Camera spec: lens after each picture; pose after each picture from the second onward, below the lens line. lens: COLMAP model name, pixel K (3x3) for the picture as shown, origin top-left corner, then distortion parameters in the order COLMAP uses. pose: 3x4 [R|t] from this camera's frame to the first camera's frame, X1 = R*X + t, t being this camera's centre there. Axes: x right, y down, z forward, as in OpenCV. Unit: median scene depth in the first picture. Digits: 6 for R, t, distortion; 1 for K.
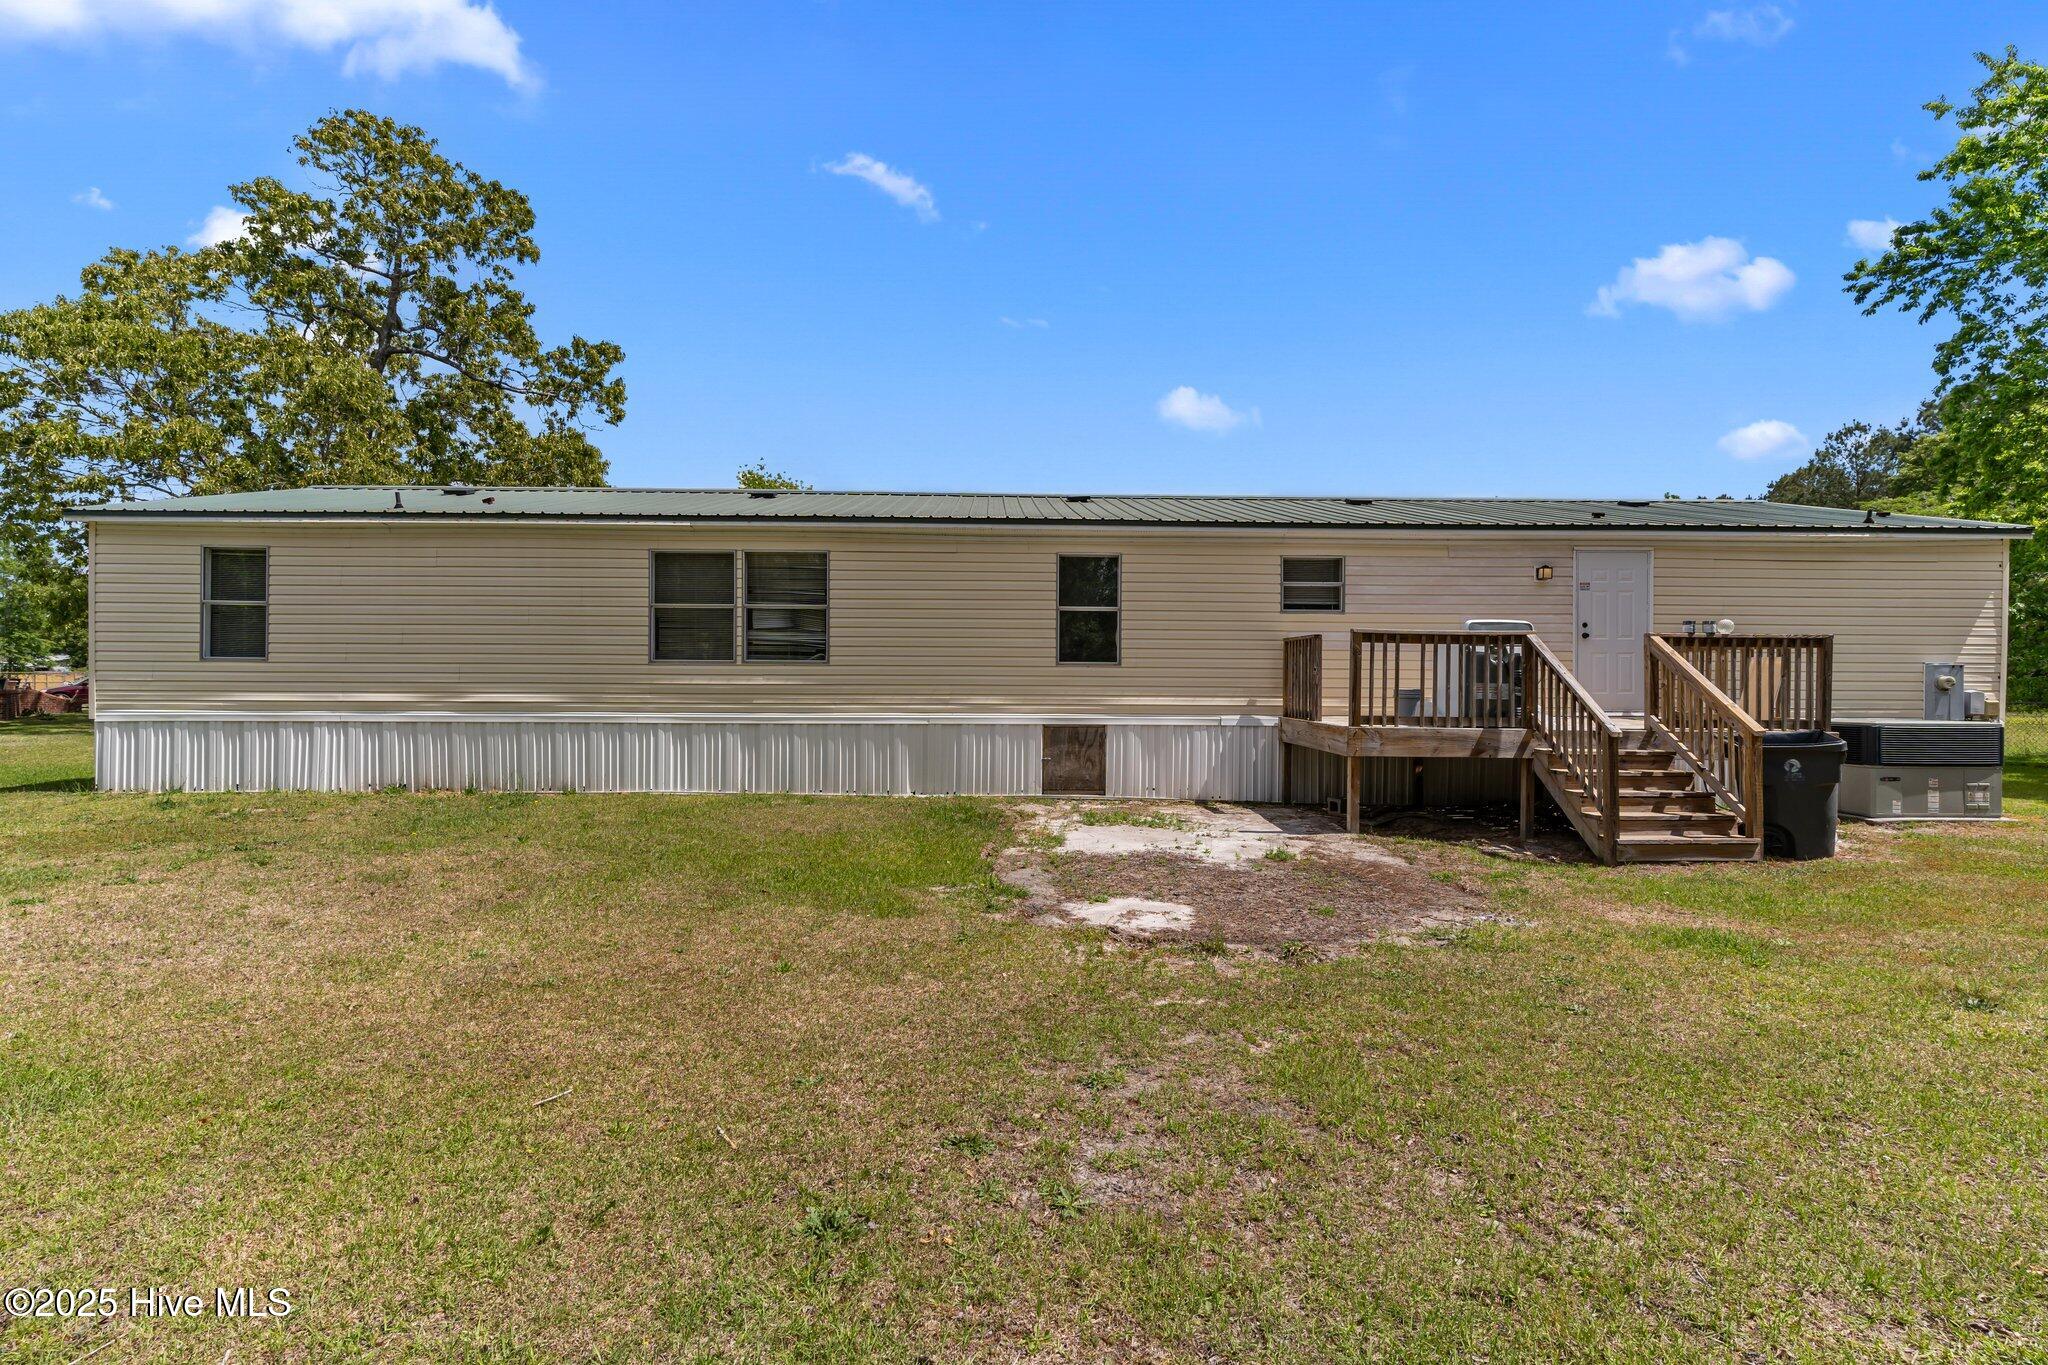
lens RADIAL K [[974.3, 0, 1022.5], [0, 974.3, 684.9], [0, 0, 1]] dist [-0.002498, -0.000276]
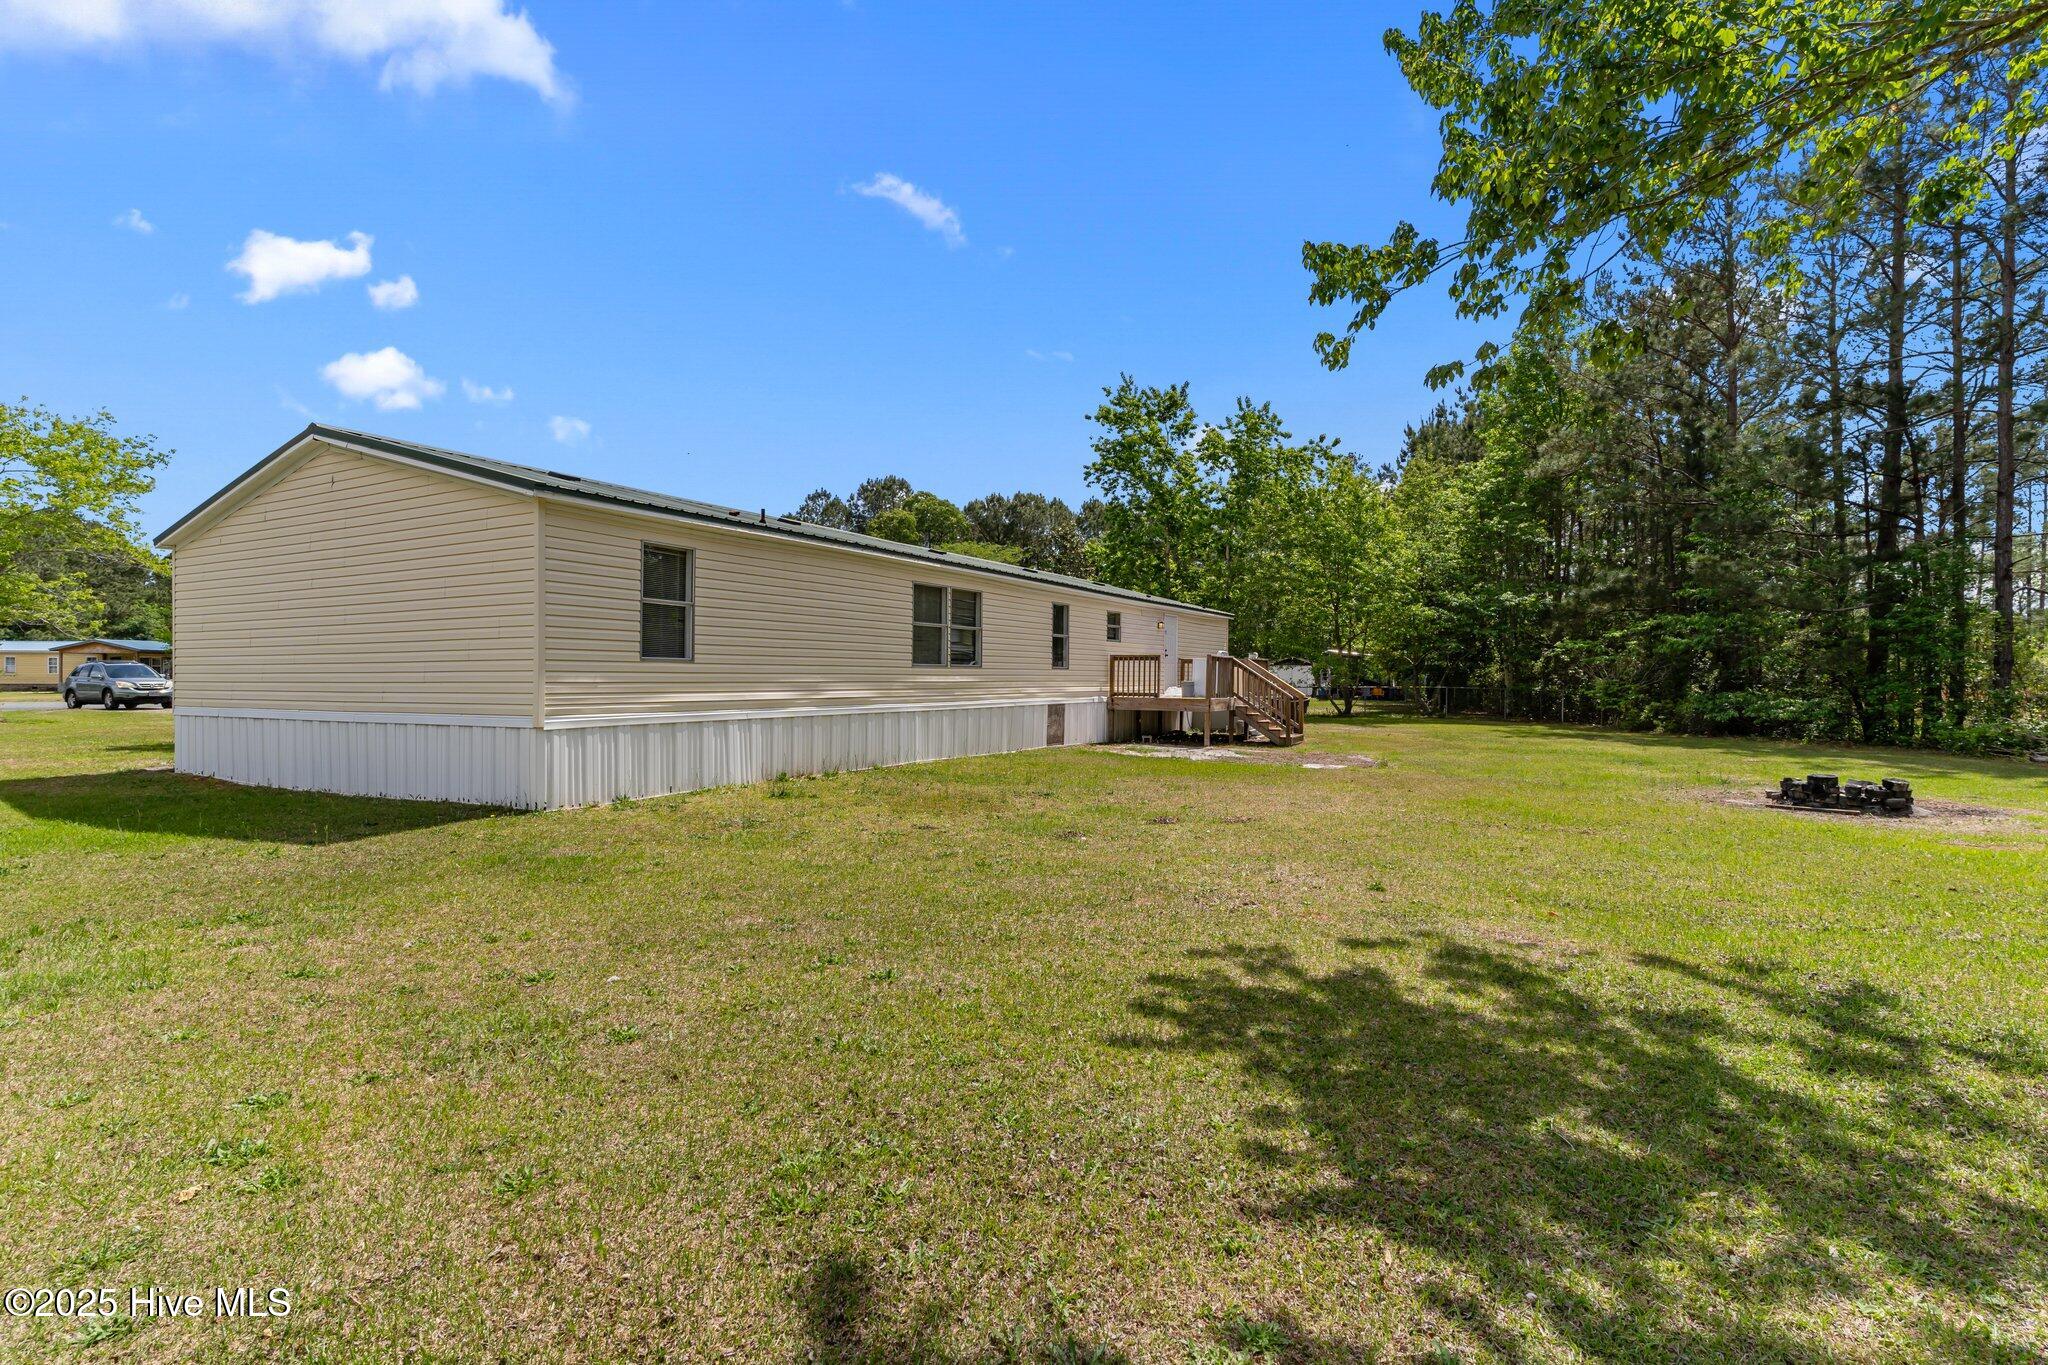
lens RADIAL K [[974.3, 0, 1011.8], [0, 974.3, 680.5], [0, 0, 1]] dist [-0.002498, -0.000276]
pose [[0.516515, -0.006942, 0.856250, -1.463068], [0.001587, 0.999973, 0.007150, -0.011814], [-0.856277, -0.002334, 0.516512, 0.195044]]
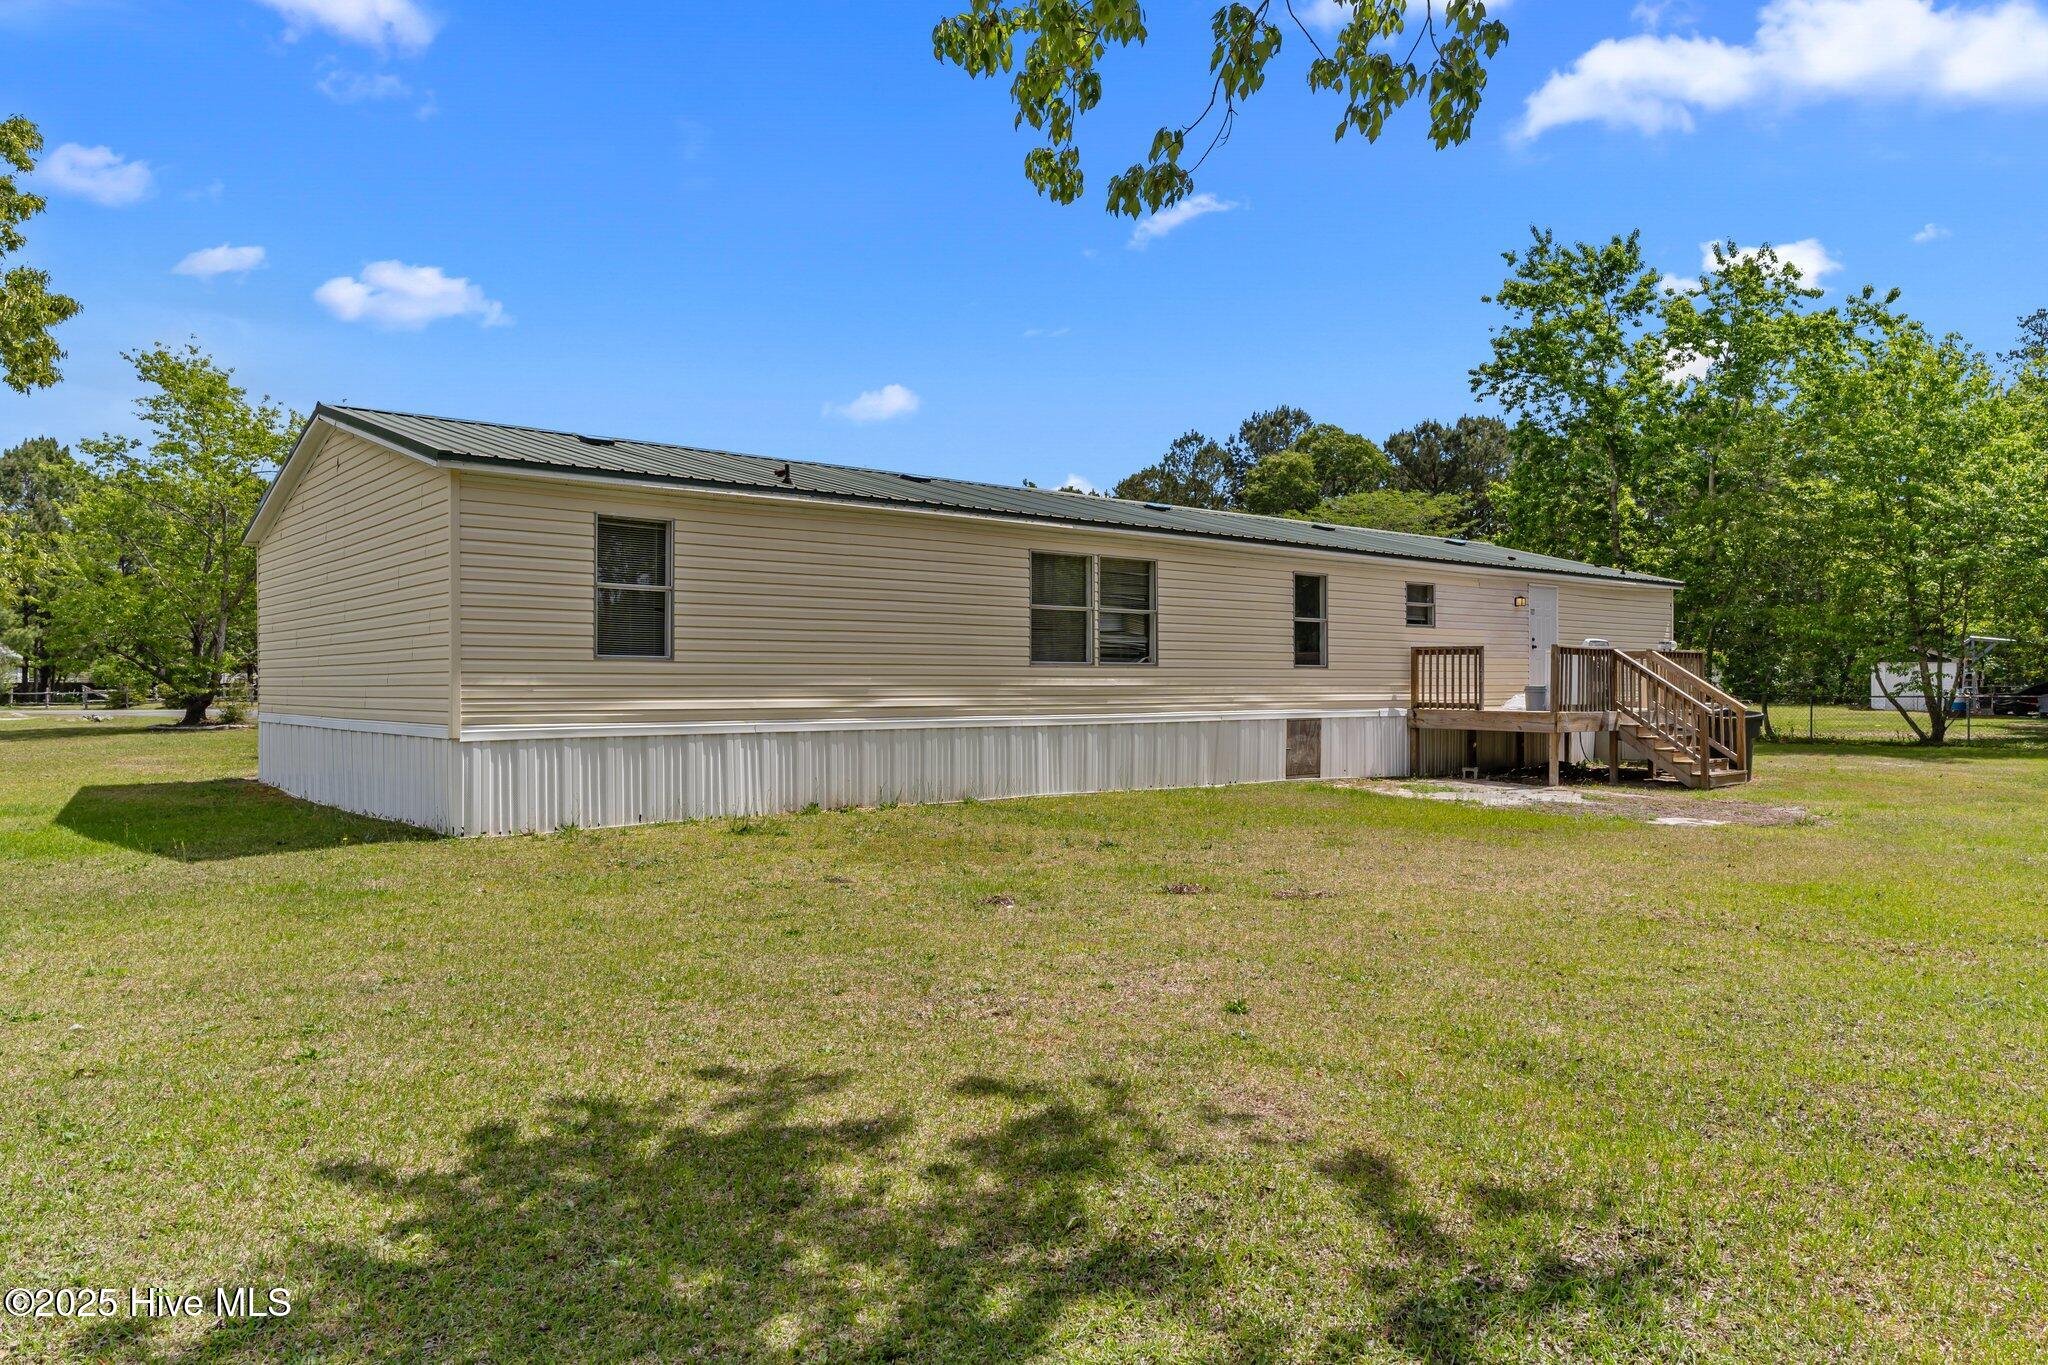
lens RADIAL K [[1315.7, 0, 1000.5], [0, 1315.7, 665.6], [0, 0, 1]] dist [-0.008151, 0.006648]
pose [[0.792435, 0.003127, 0.609948, -1.221584], [0.004553, 0.999929, -0.011041, -0.006862], [-0.609939, 0.011526, 0.792364, -0.032307]]
